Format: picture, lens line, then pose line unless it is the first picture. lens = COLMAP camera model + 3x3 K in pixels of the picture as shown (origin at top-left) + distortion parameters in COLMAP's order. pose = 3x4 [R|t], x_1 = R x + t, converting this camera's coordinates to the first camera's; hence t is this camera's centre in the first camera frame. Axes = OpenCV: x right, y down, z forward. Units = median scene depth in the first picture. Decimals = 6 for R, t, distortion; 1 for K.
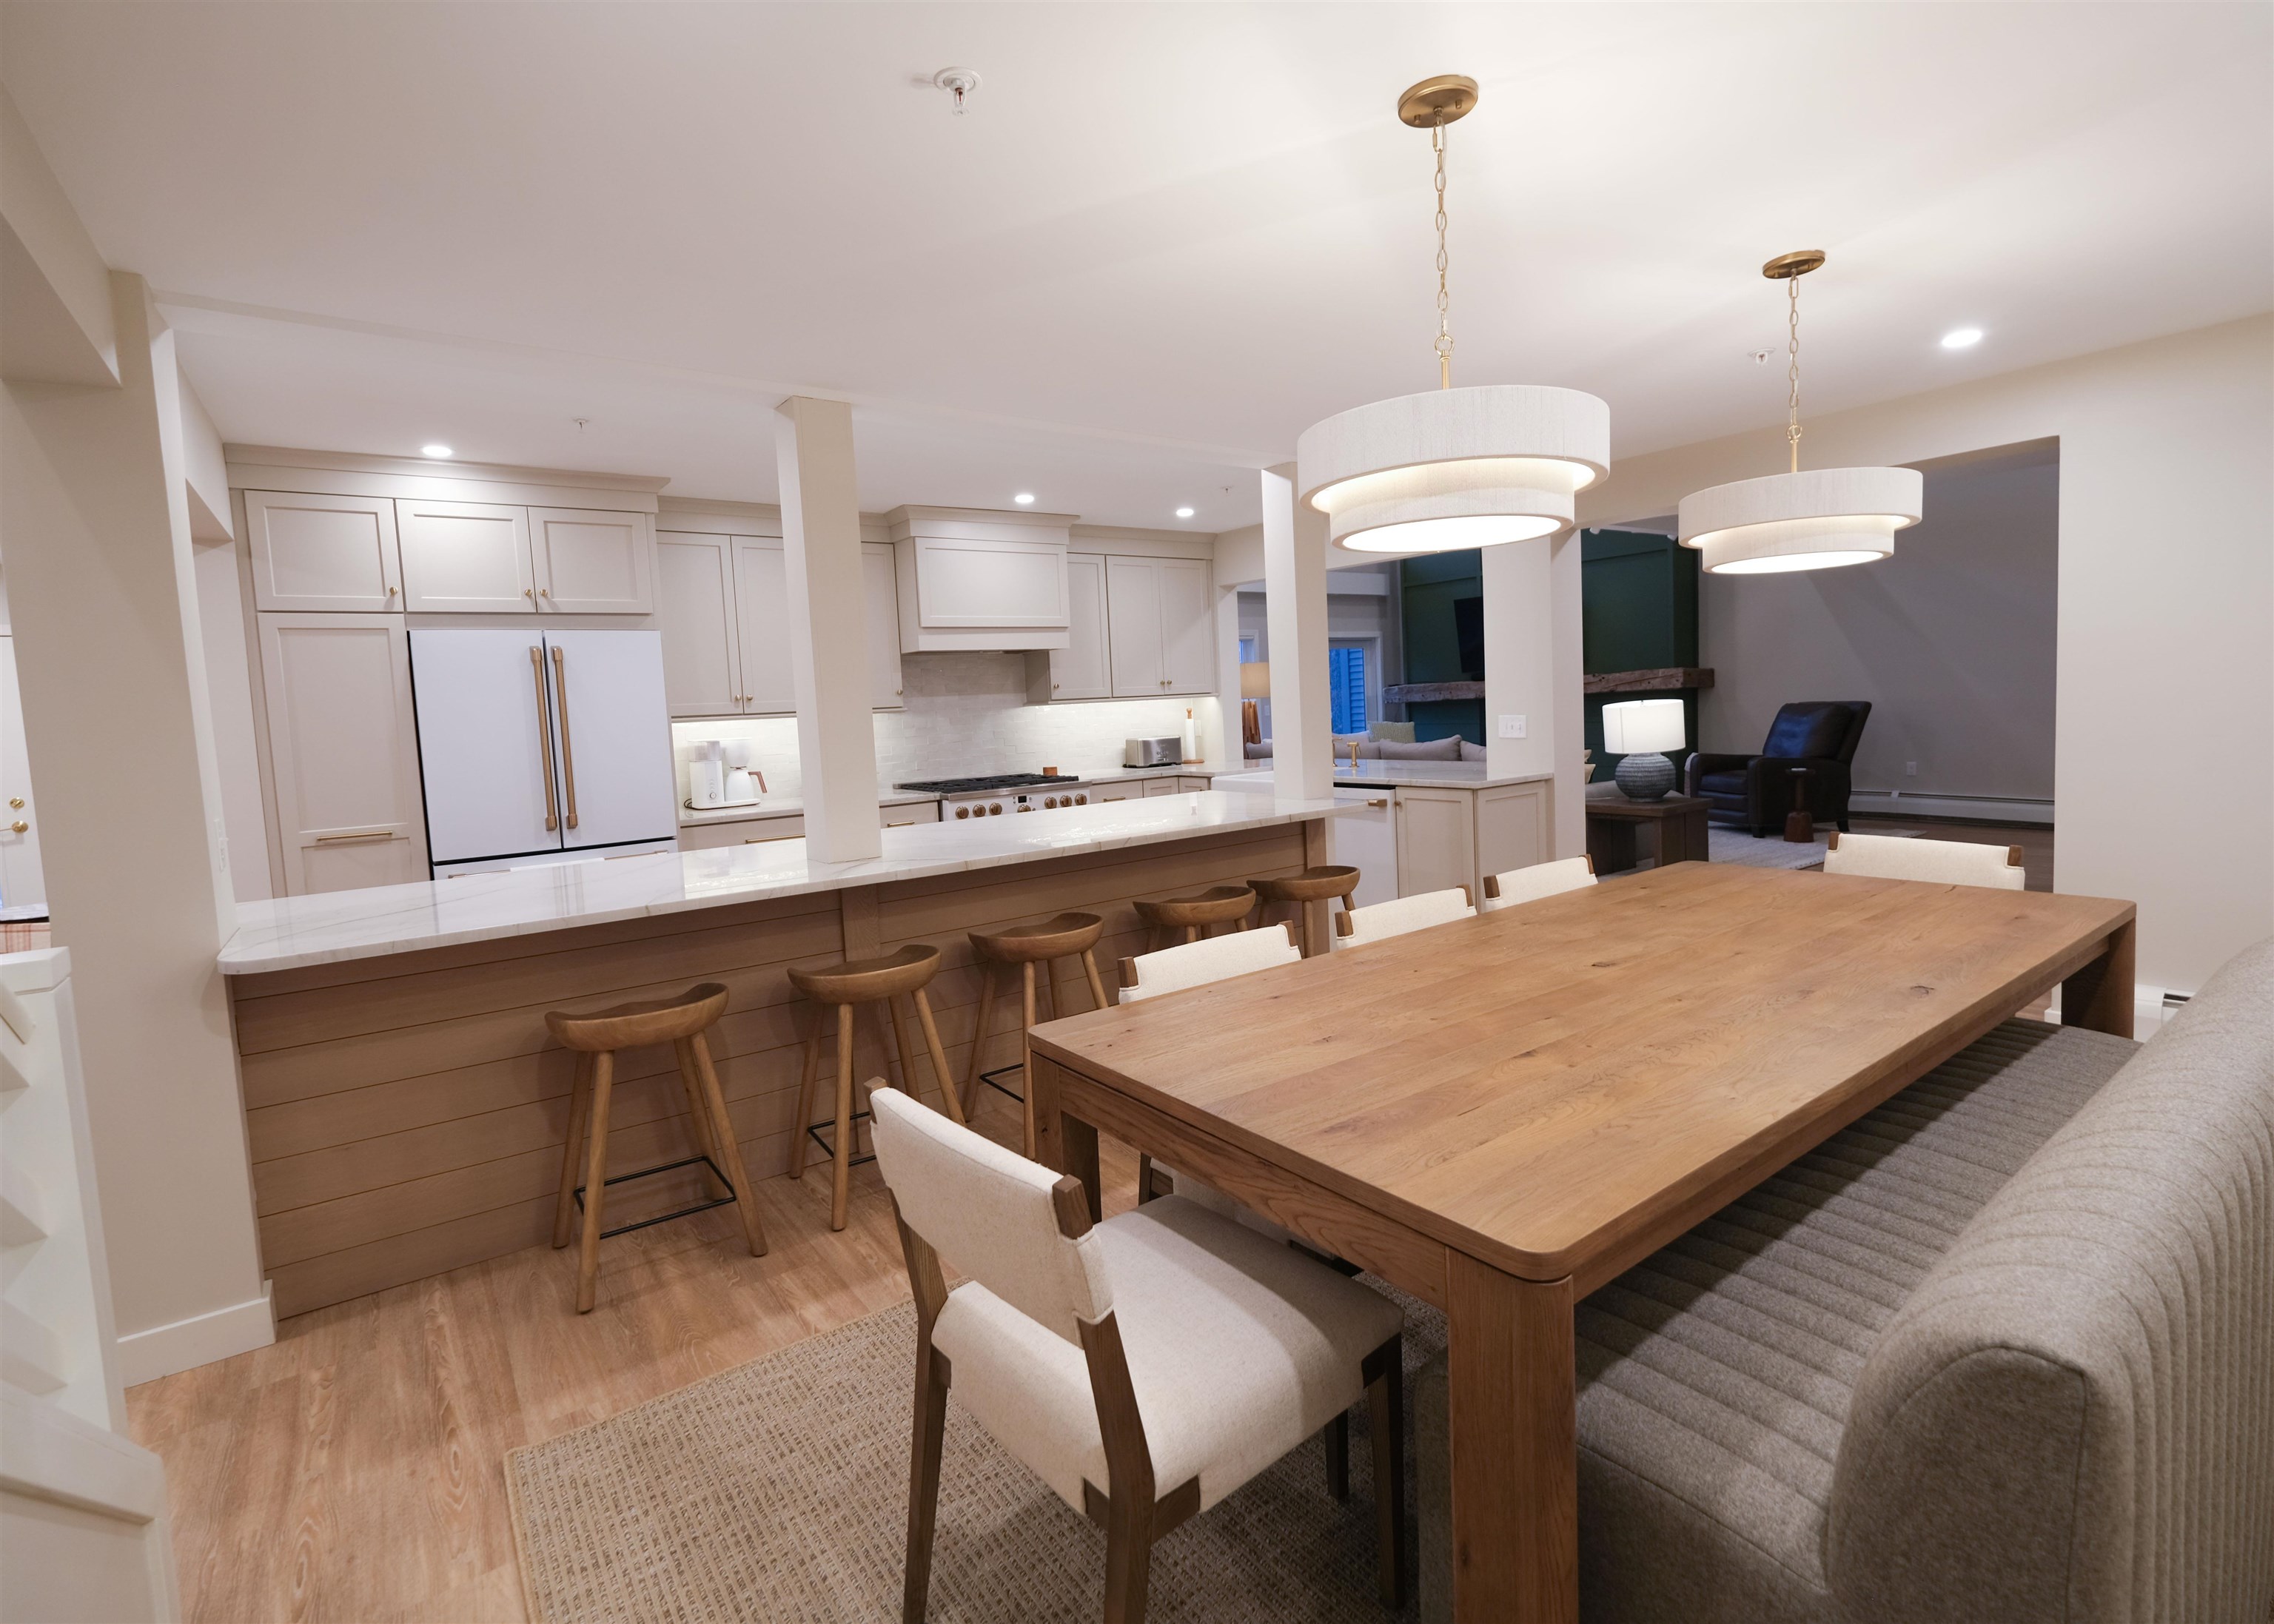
lens RADIAL K [[1060.9, 0, 1148.1], [0, 1060.9, 781.8], [0, 0, 1]] dist [-0.000223, -0.000599]
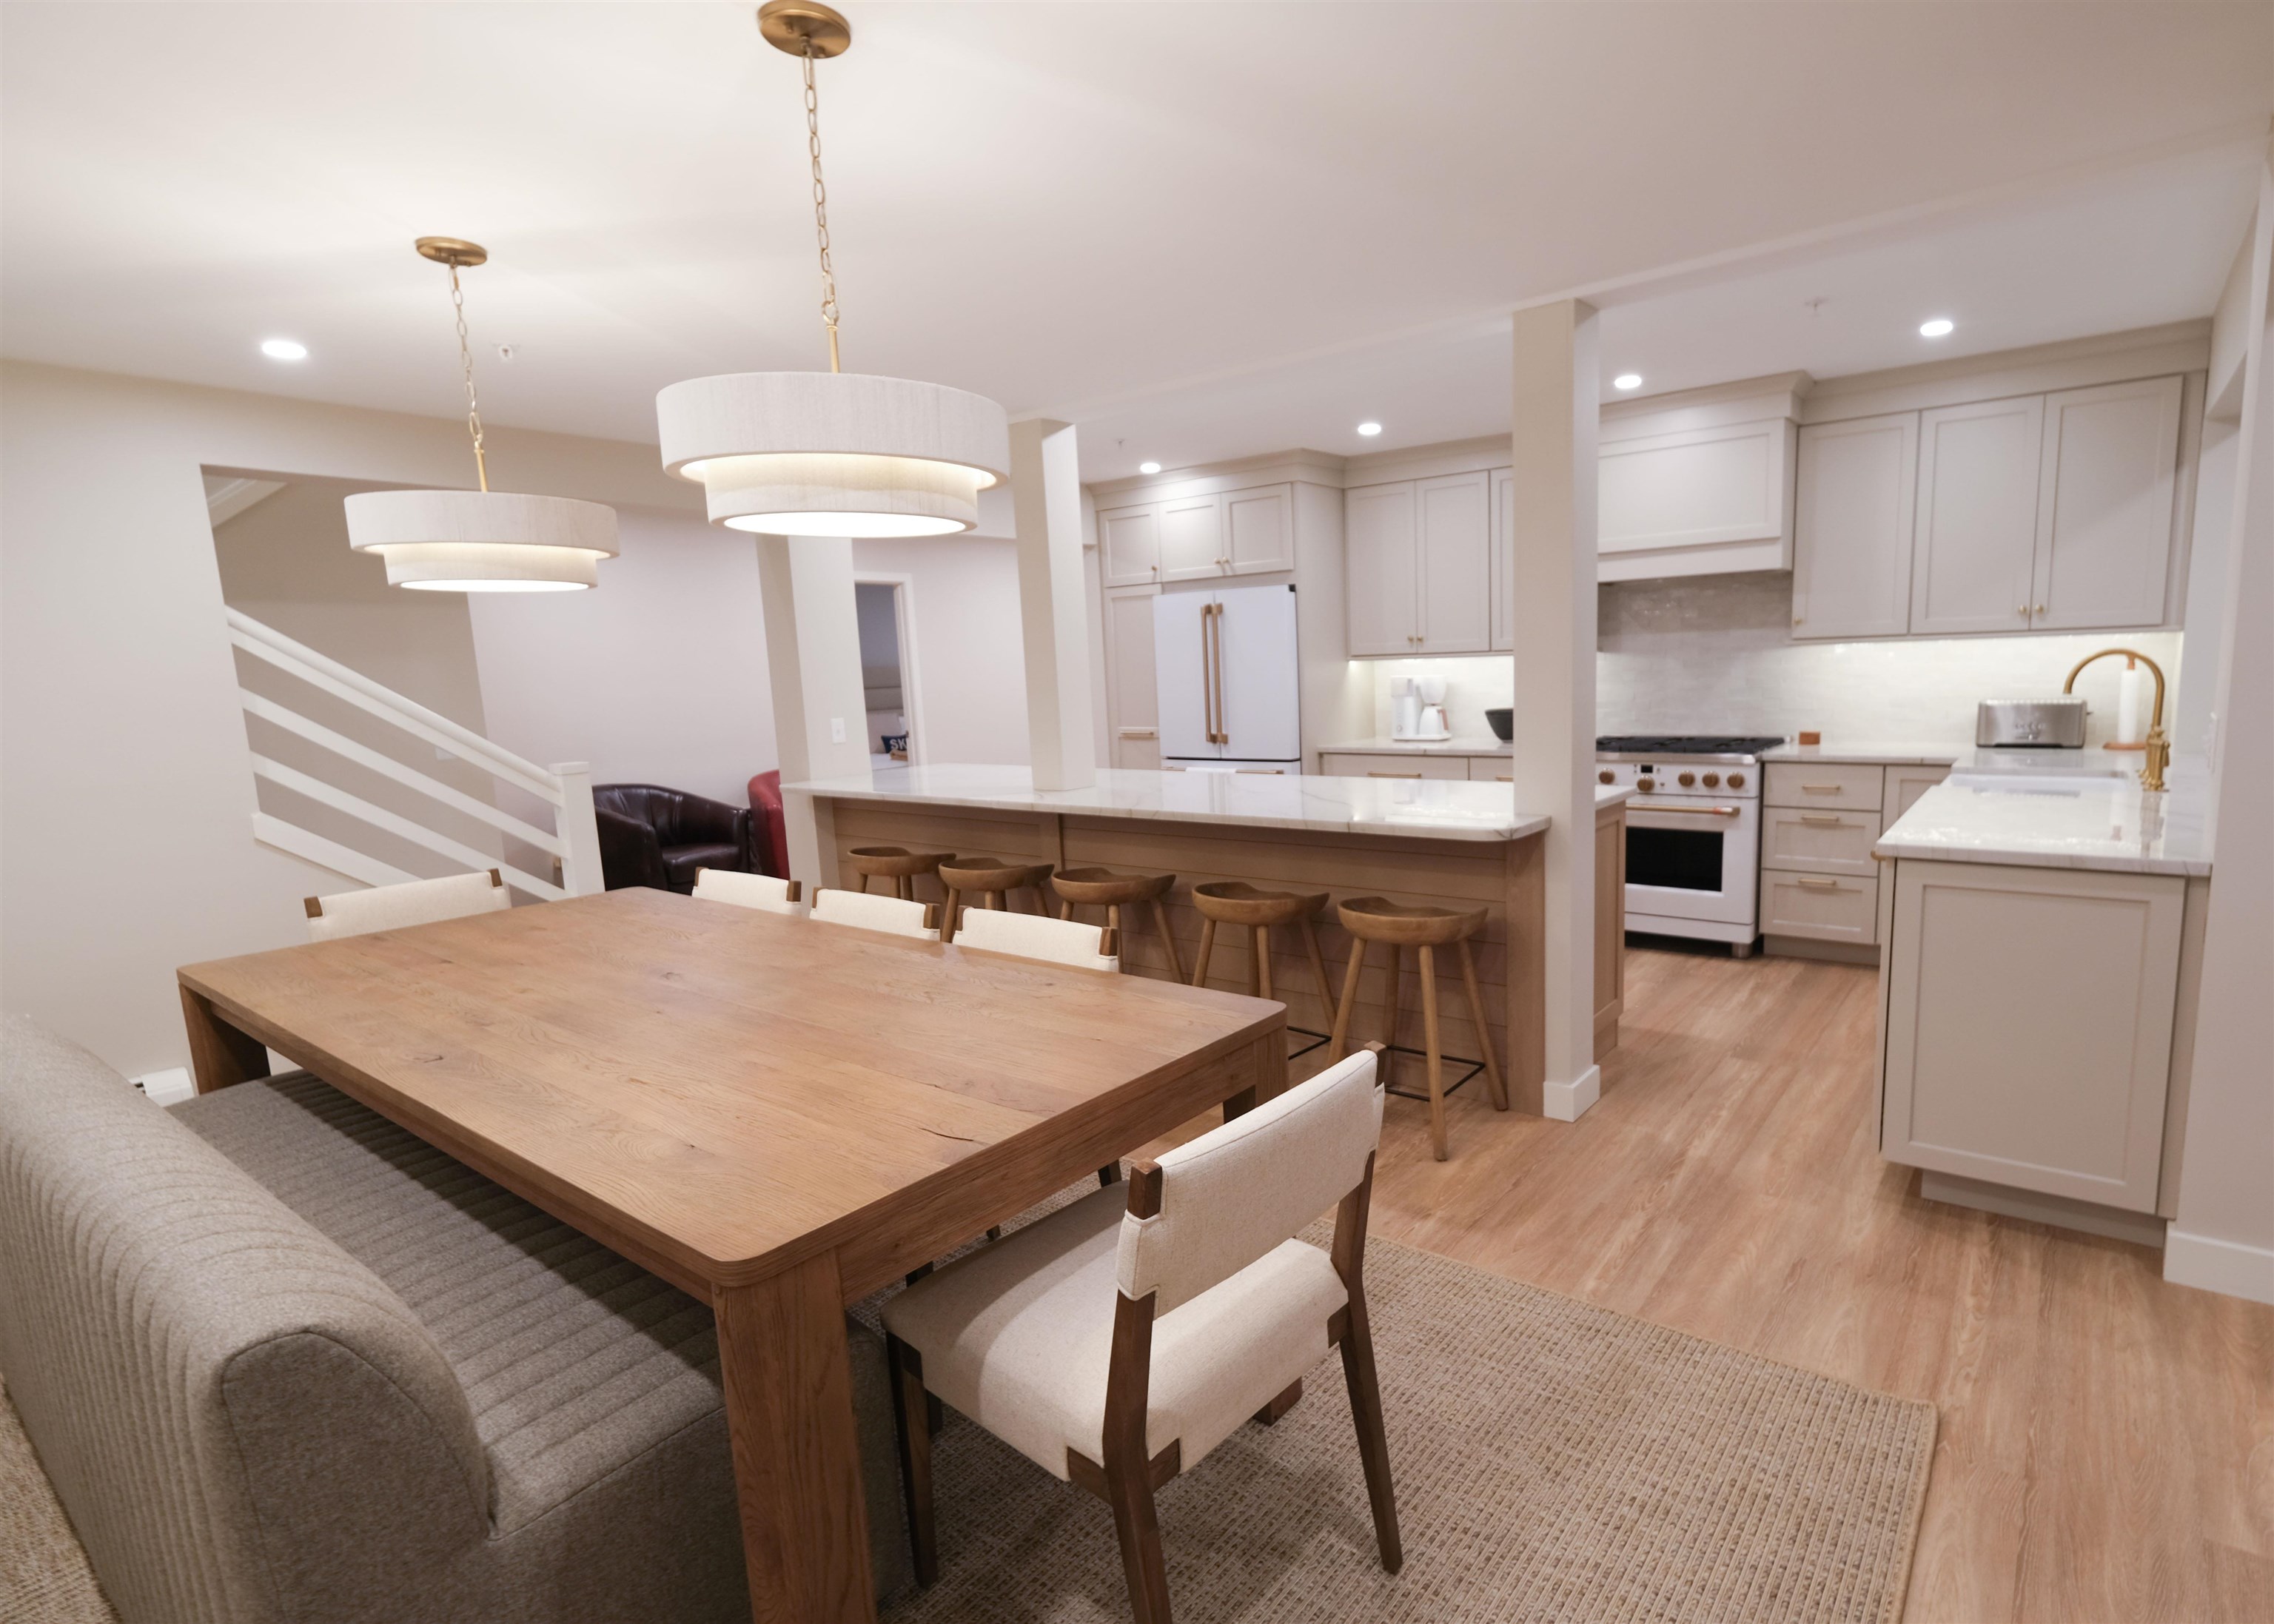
lens RADIAL K [[1084.7, 0, 1137.0], [0, 1084.7, 812.0], [0, 0, 1]] dist [-0.000512, -0.000012]
pose [[0.286048, 0.164983, -0.943905, 0.578000], [-0.049030, 0.986296, 0.157534, -0.065483], [0.956960, 0.001218, 0.290217, 0.427479]]
